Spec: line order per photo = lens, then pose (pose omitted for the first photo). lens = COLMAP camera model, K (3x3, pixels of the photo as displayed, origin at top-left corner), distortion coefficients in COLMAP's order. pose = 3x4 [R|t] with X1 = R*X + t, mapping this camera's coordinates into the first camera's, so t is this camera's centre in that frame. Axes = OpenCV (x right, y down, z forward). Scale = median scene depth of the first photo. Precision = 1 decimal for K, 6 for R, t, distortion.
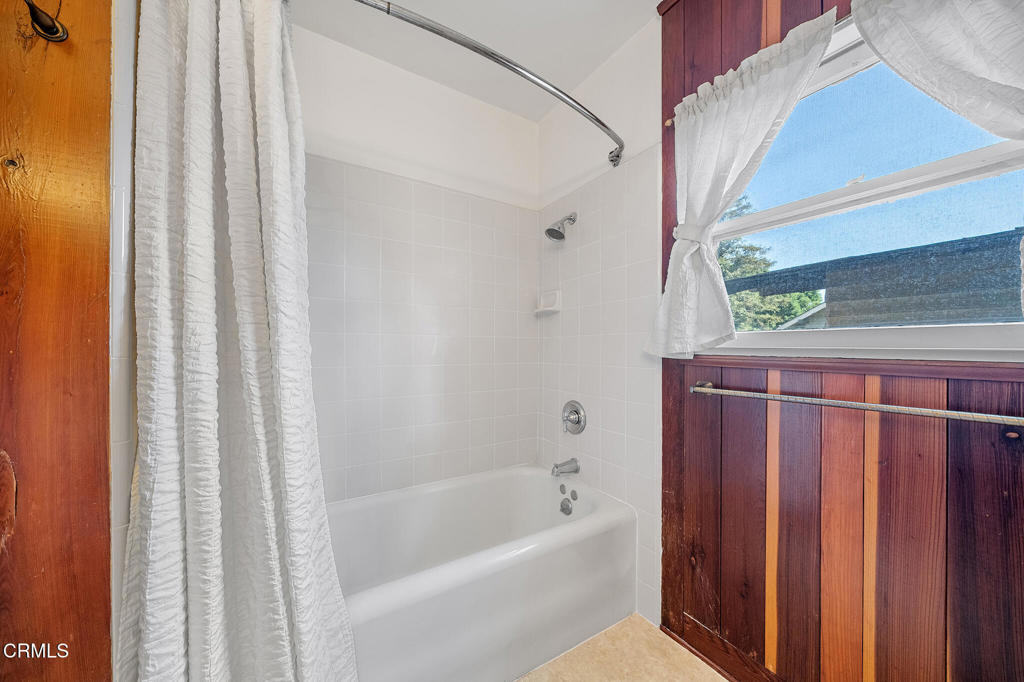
lens RADIAL K [[354.0, 0, 513.4], [0, 354.0, 349.8], [0, 0, 1]] dist [-0.005191, 0.000128]
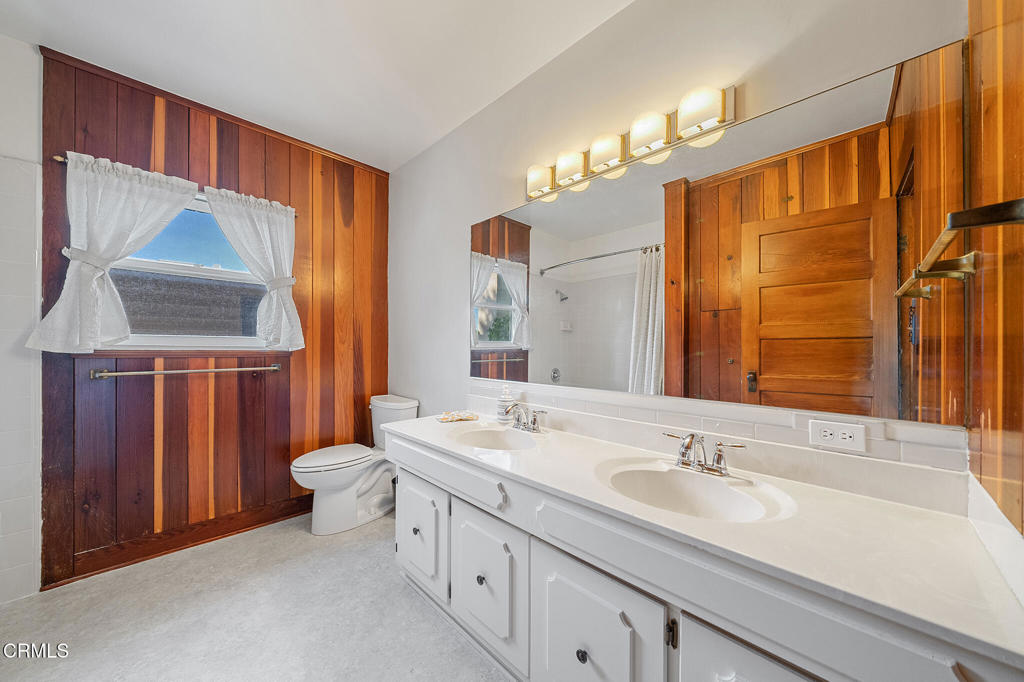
lens RADIAL K [[354.0, 0, 513.6], [0, 354.0, 344.3], [0, 0, 1]] dist [-0.005191, 0.000128]
pose [[0.053584, -0.003254, 0.998558, -0.930435], [0.001857, 0.999993, 0.003159, -0.010201], [-0.998562, 0.001685, 0.053590, -0.866279]]
